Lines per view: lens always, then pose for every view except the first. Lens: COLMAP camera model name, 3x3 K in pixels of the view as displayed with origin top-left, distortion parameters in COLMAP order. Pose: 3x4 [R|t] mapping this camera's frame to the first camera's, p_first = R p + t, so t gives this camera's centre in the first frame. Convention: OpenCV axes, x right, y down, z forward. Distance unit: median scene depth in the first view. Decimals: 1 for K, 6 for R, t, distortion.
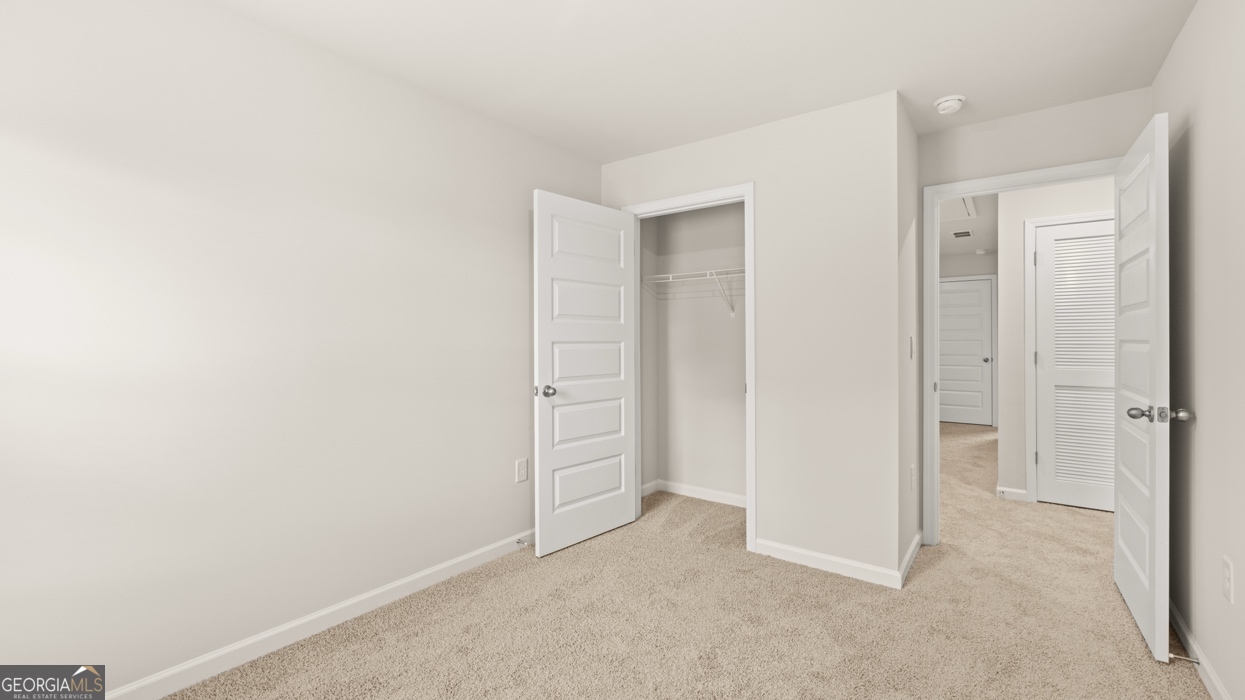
lens RADIAL K [[521.6, 0, 620.8], [0, 521.6, 346.6], [0, 0, 1]] dist [-0.000433, -0.001442]
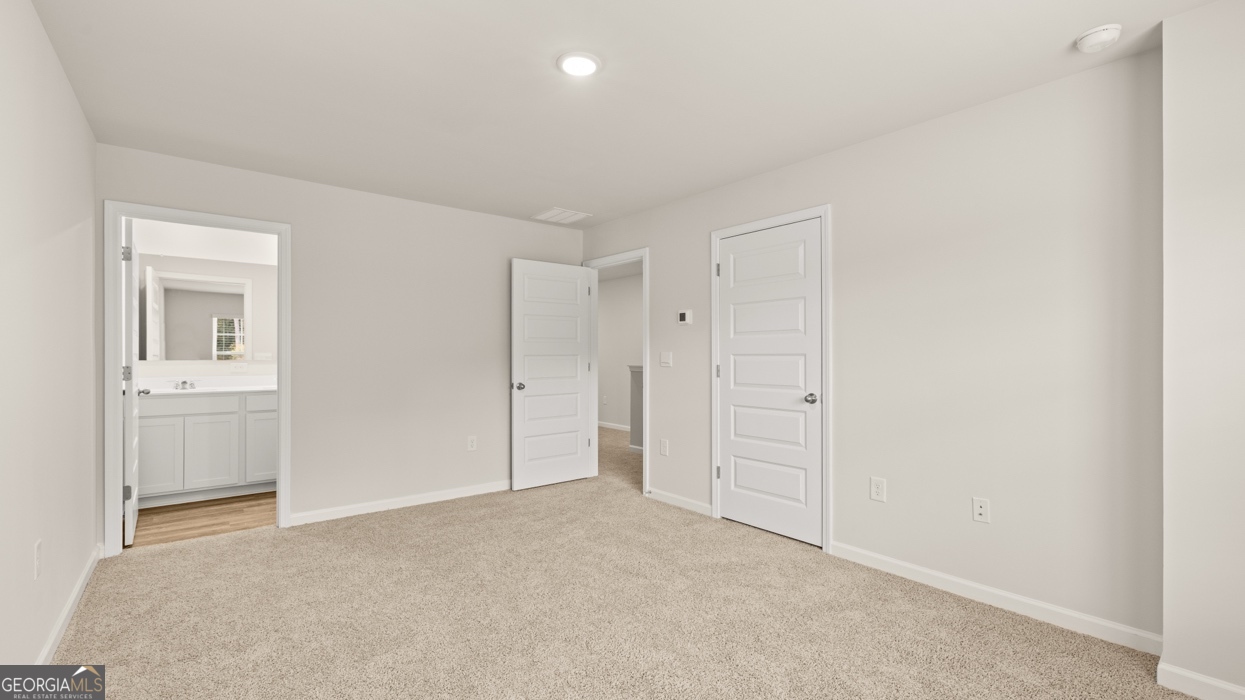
lens RADIAL K [[521.6, 0, 629.8], [0, 521.6, 352.8], [0, 0, 1]] dist [-0.000433, -0.001442]
pose [[0.967894, 0.000220, -0.251357, 0.568364], [-0.000678, 0.999998, -0.001738, -0.013603], [0.251356, 0.001853, 0.967893, -0.437976]]
